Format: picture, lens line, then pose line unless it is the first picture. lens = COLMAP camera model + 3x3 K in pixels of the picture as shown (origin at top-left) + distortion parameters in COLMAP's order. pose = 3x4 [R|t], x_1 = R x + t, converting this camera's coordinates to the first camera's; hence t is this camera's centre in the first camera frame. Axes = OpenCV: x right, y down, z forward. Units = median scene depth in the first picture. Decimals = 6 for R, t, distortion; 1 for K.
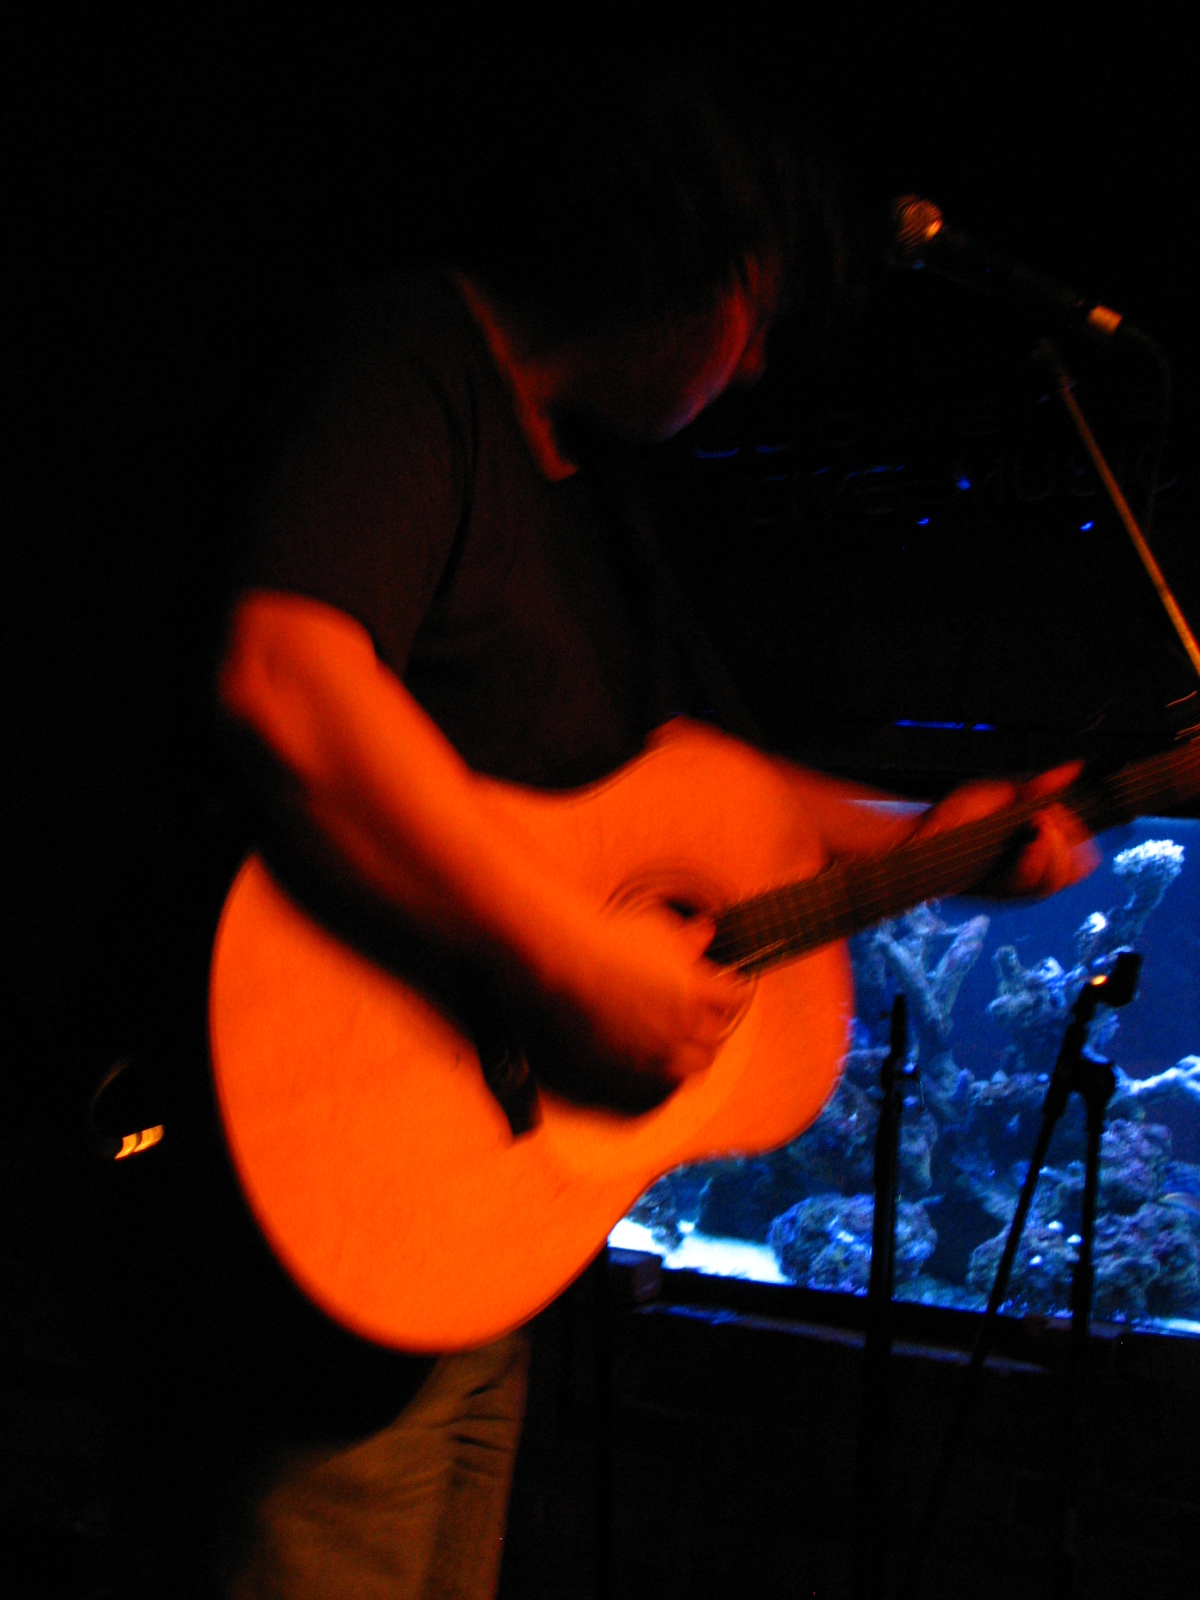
lens RADIAL K [[3131.5, 0, 600.0], [0, 3131.5, 800.0], [0, 0, 1]] dist [-0.045669, -0.134558]
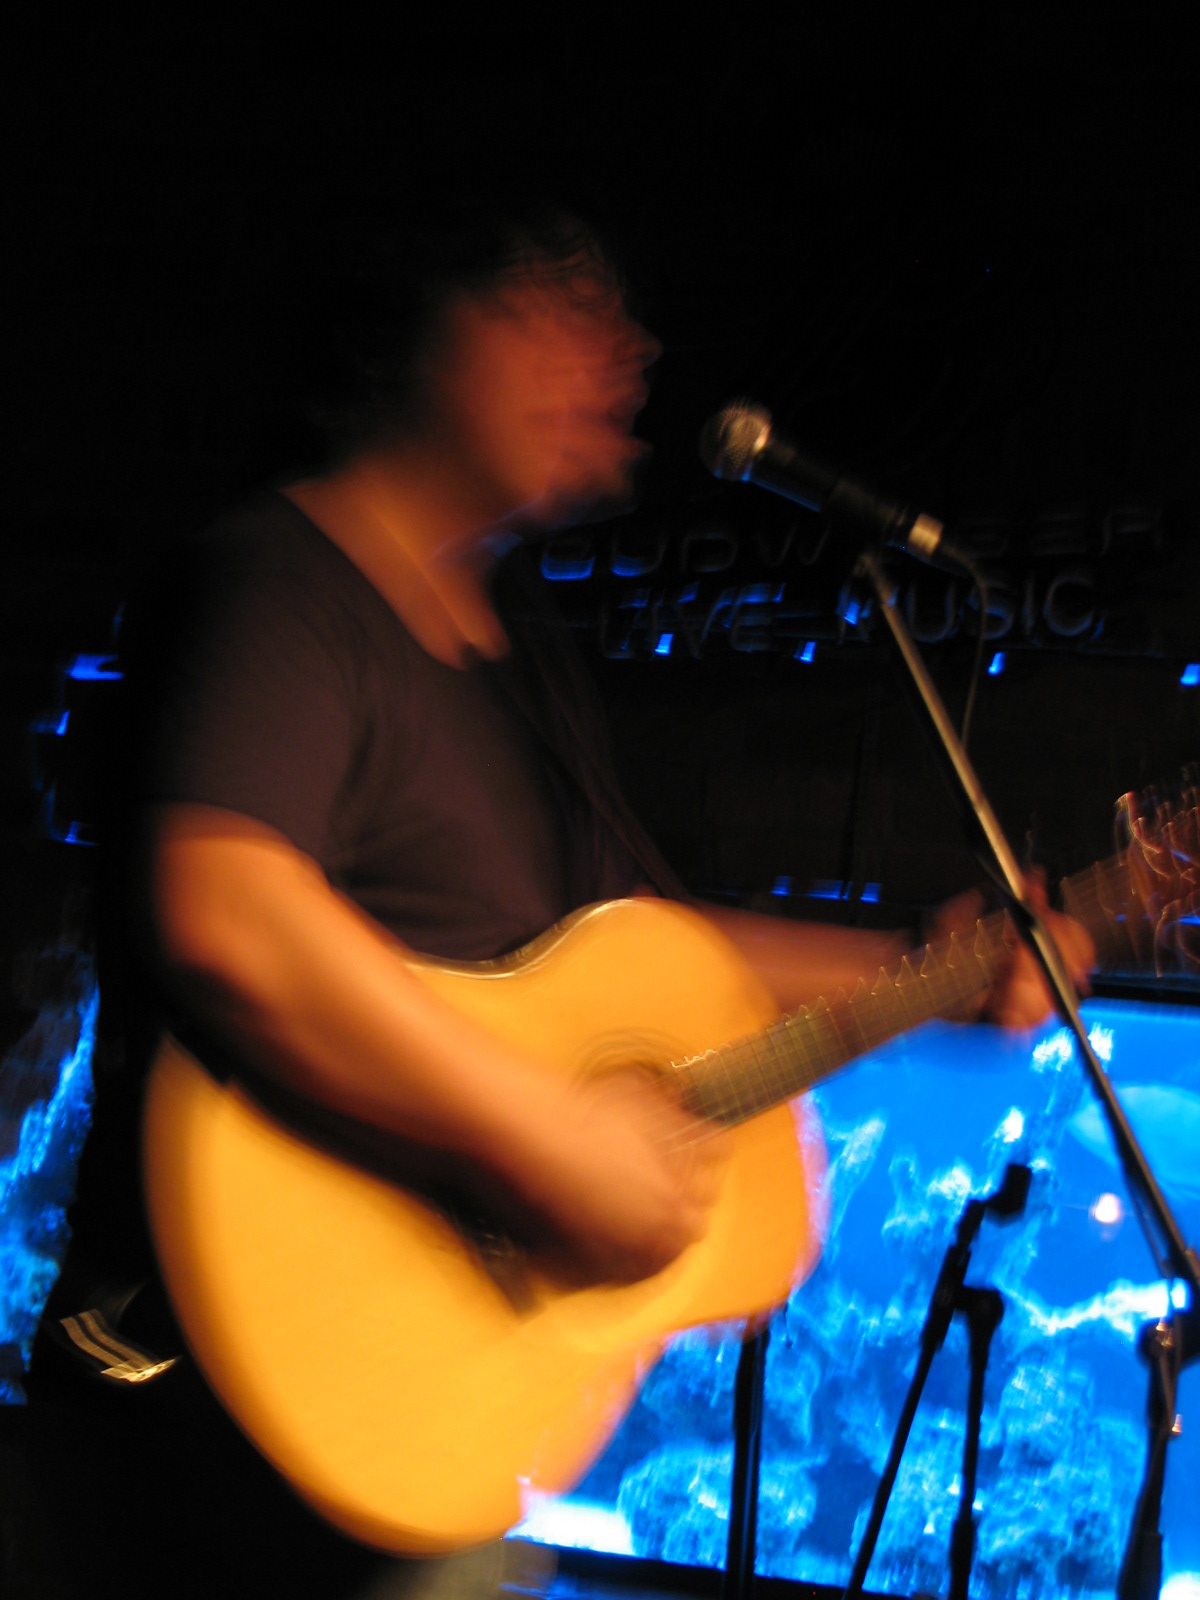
lens RADIAL K [[4521.6, 0, 600.0], [0, 4521.6, 800.0], [0, 0, 1]] dist [0.122818, -0.410943]
pose [[0.999159, 0.016476, 0.037554, 0.000940], [-0.015311, 0.999399, -0.031115, -0.010154], [-0.038044, 0.030513, 0.998810, -0.221799]]
